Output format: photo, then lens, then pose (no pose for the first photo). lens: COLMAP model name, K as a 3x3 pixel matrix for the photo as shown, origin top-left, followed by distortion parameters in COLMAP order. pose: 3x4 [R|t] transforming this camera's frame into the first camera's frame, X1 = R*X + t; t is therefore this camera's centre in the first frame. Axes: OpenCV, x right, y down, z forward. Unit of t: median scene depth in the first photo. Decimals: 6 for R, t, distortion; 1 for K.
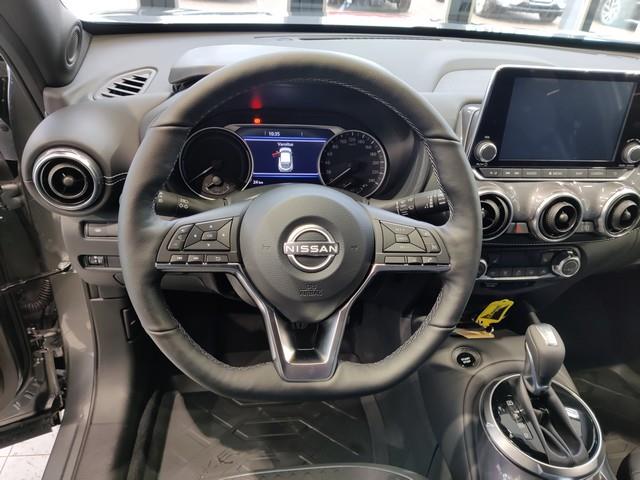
lens RADIAL K [[489.0, 0, 324.4], [0, 489.0, 254.6], [0, 0, 1]] dist [0.022895, -0.051730]
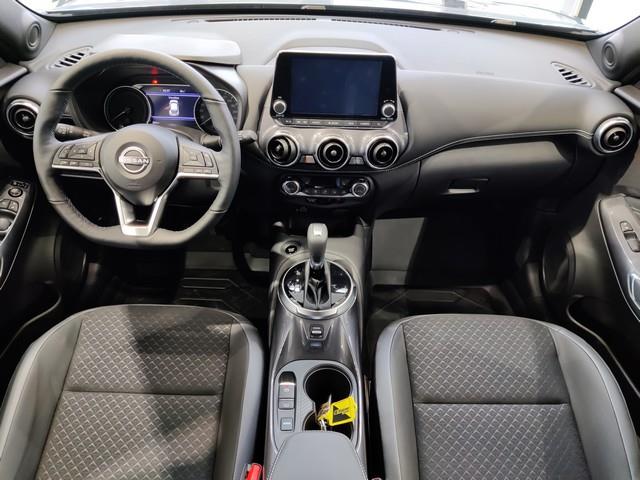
lens RADIAL K [[489.0, 0, 319.1], [0, 489.0, 241.9], [0, 0, 1]] dist [0.022895, -0.051730]
pose [[0.987350, 0.065365, -0.144455, 0.676240], [-0.053135, 0.994793, 0.086964, 0.067346], [0.149387, -0.078188, 0.985683, -0.507321]]
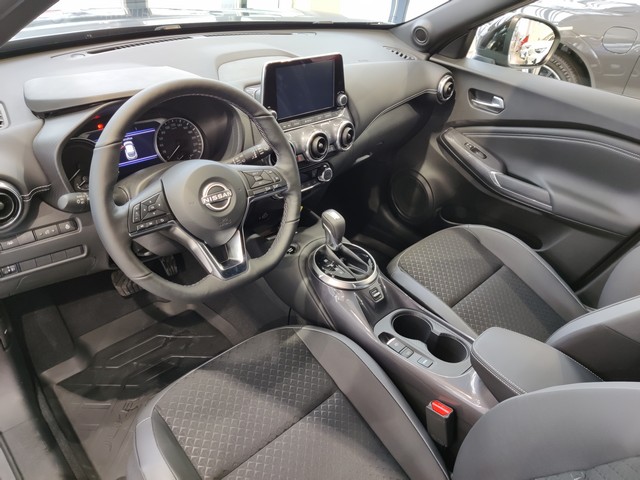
lens RADIAL K [[489.0, 0, 324.3], [0, 489.0, 240.8], [0, 0, 1]] dist [0.022895, -0.051730]
pose [[0.804926, -0.321322, 0.498846, -0.445276], [0.288587, 0.946556, 0.144048, -0.004742], [-0.518471, 0.028012, 0.854636, -0.433417]]
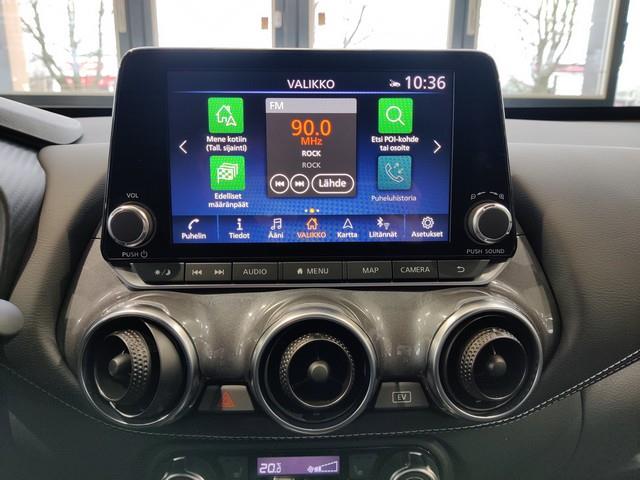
lens RADIAL K [[489.0, 0, 328.3], [0, 489.0, 255.4], [0, 0, 1]] dist [0.022895, -0.051730]
pose [[0.991356, -0.041318, -0.124524, 0.549372], [-0.002274, 0.943561, -0.331190, -0.030728], [0.131181, 0.328610, 0.935311, 0.582601]]
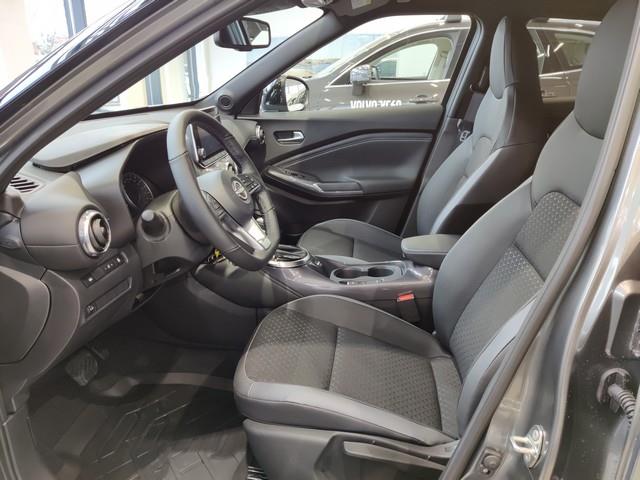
lens RADIAL K [[489.0, 0, 329.8], [0, 489.0, 252.7], [0, 0, 1]] dist [0.022895, -0.051730]
pose [[0.229531, -0.409675, 0.882883, -1.450661], [0.543238, 0.806588, 0.233043, -0.066696], [-0.807594, 0.426125, 0.407688, -0.069444]]
